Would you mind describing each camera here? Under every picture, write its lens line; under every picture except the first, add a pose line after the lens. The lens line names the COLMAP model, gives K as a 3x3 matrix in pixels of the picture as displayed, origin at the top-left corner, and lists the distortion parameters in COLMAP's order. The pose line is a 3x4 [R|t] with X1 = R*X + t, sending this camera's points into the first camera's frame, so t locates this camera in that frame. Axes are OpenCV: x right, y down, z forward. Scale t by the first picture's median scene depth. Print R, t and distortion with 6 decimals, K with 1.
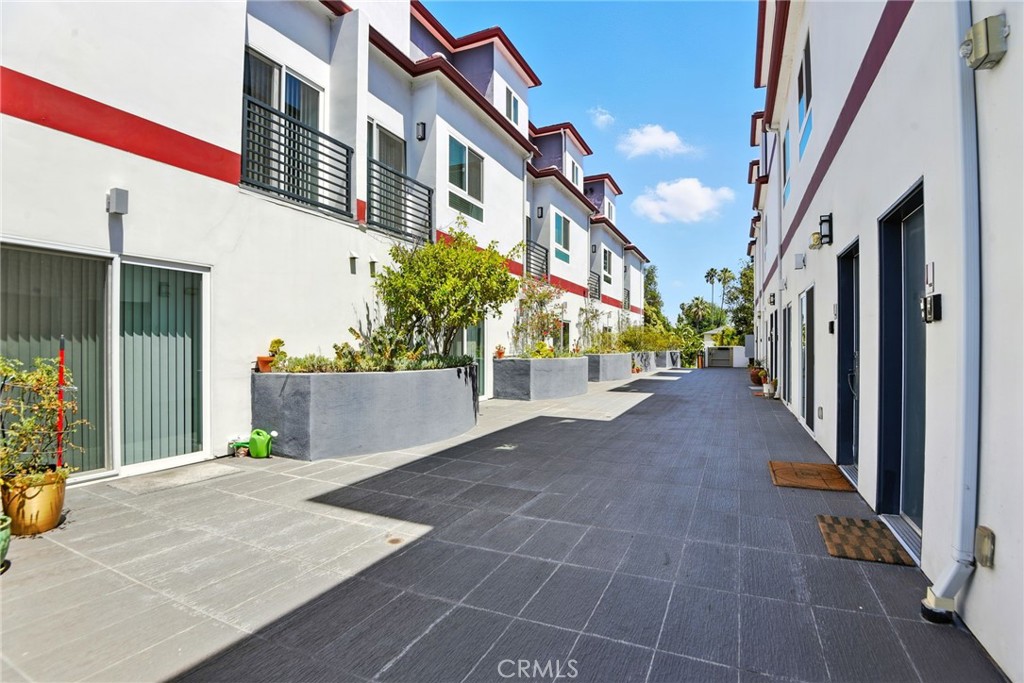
lens RADIAL K [[481.8, 0, 509.0], [0, 481.8, 345.6], [0, 0, 1]] dist [-0.019361, -0.007857]
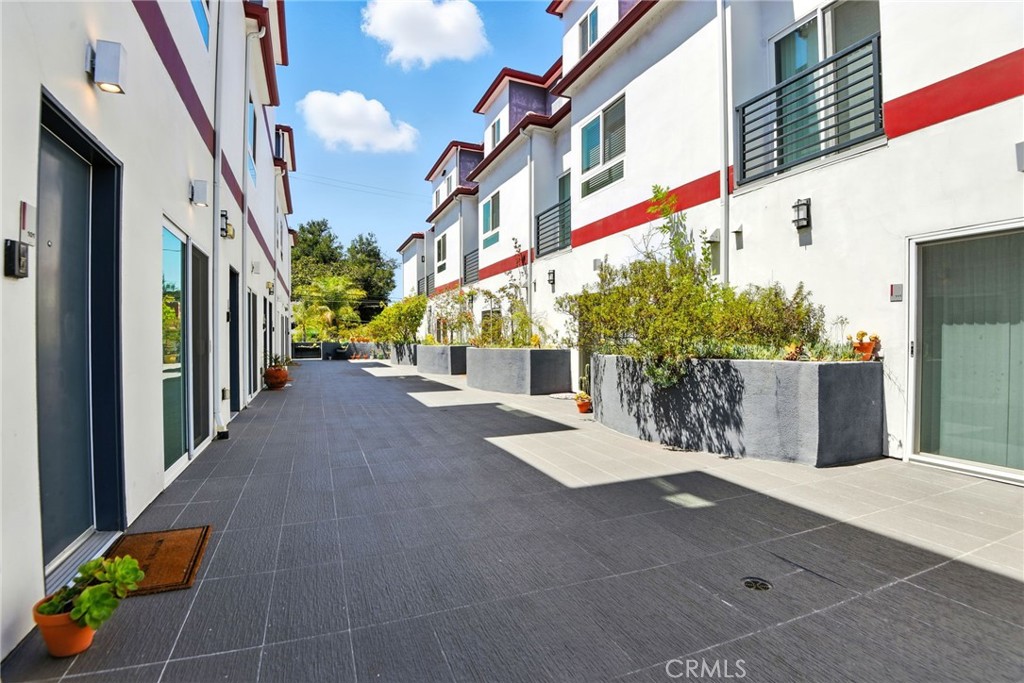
lens RADIAL K [[481.8, 0, 508.5], [0, 481.8, 341.2], [0, 0, 1]] dist [-0.019361, -0.007857]
pose [[-0.662107, 0.017068, -0.749215, 0.718357], [0.015990, 0.999835, 0.008646, 0.004522], [0.749238, -0.006255, -0.662271, 1.478383]]
